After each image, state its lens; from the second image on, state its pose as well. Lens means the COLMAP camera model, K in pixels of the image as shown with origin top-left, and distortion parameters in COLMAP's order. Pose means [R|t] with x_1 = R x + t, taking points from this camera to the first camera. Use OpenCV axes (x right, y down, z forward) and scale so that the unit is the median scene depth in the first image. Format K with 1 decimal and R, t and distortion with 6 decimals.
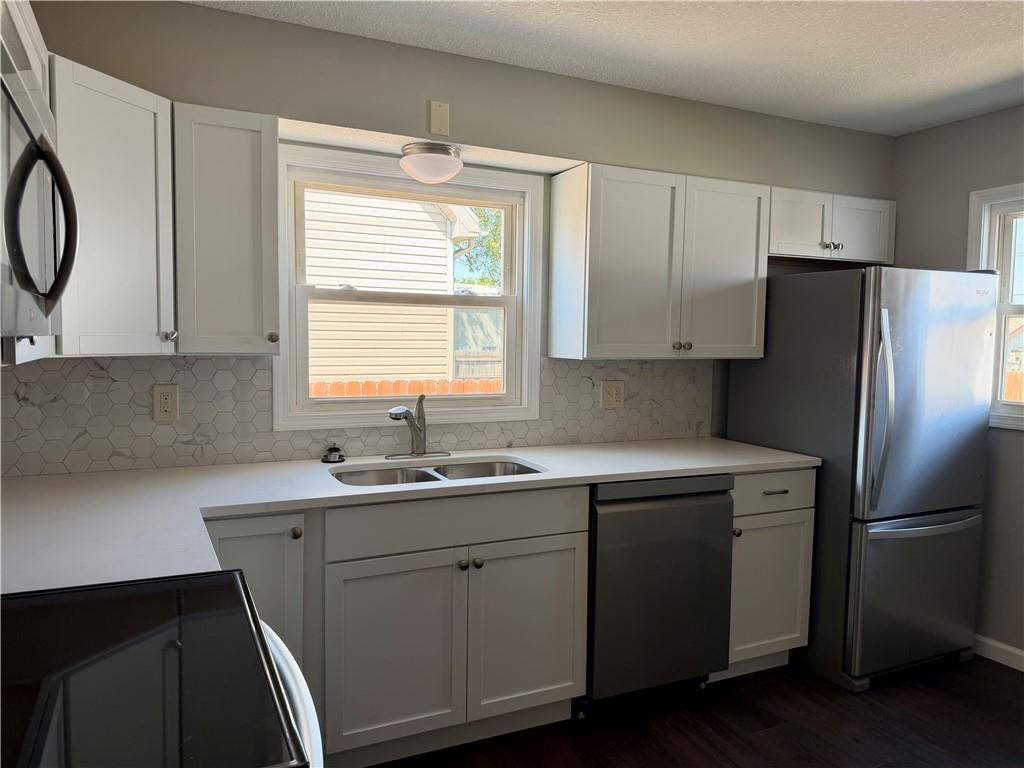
lens RADIAL K [[734.9, 0, 512.4], [0, 734.9, 386.7], [0, 0, 1]] dist [0.062969, -0.000703]
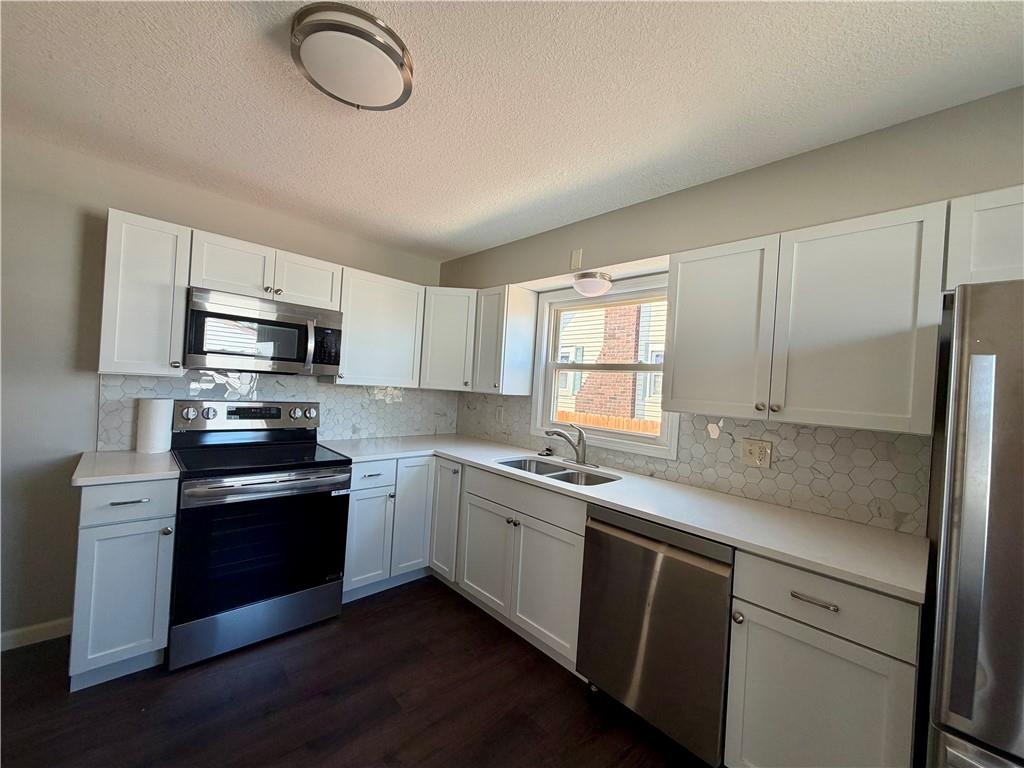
lens RADIAL K [[408.2, 0, 514.3], [0, 408.2, 383.6], [0, 0, 1]] dist [0.000461, 0.000156]
pose [[0.312495, -0.000661, -0.949919, 0.640973], [-0.127157, 0.990971, -0.042521, -0.021272], [0.941370, 0.134077, 0.309589, 0.535347]]
